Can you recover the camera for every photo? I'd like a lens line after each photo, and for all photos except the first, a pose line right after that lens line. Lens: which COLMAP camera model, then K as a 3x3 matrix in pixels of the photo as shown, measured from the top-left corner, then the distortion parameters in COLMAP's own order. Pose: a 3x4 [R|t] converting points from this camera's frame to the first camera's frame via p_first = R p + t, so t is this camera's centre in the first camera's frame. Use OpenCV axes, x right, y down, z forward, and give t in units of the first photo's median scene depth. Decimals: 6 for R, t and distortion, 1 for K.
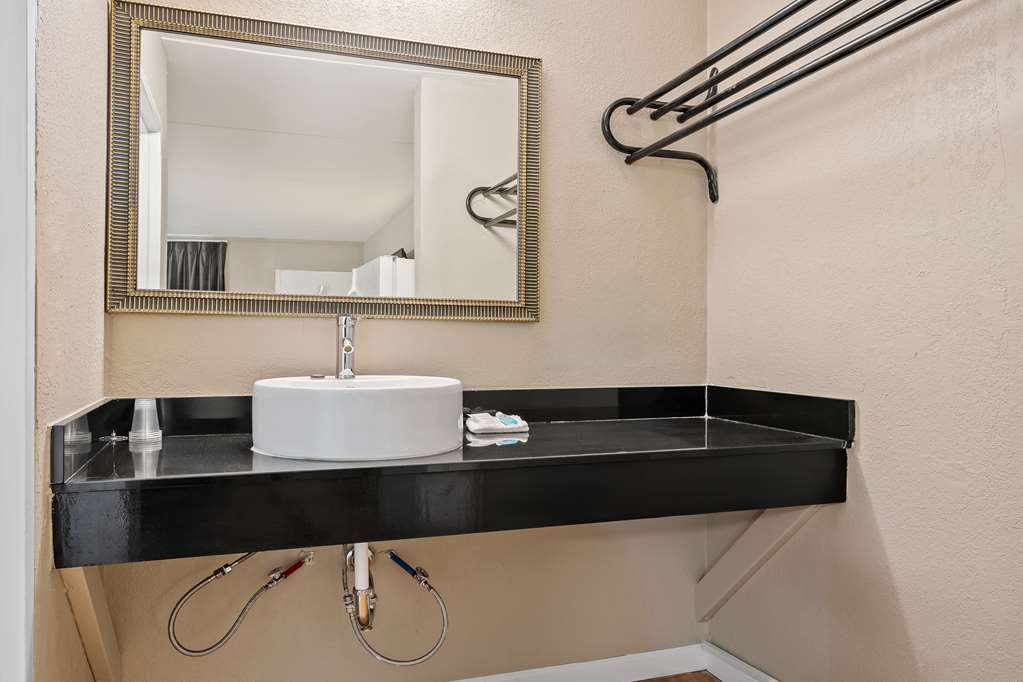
lens RADIAL K [[688.3, 0, 564.4], [0, 688.3, 342.9], [0, 0, 1]] dist [-0.003748, -0.001629]
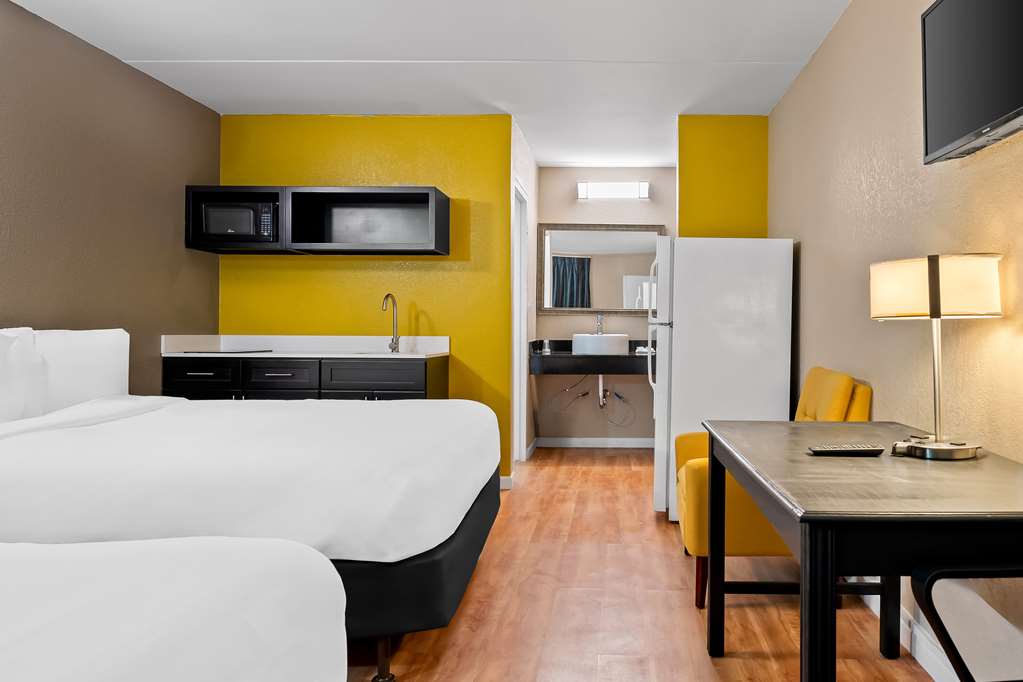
lens RADIAL K [[737.7, 0, 546.4], [0, 737.7, 316.1], [0, 0, 1]] dist [0.065273, 0.001297]
pose [[0.860393, -0.005112, -0.509605, 1.255460], [-0.004458, 0.999836, -0.017557, 0.025917], [0.509611, 0.017377, 0.860230, -2.147223]]
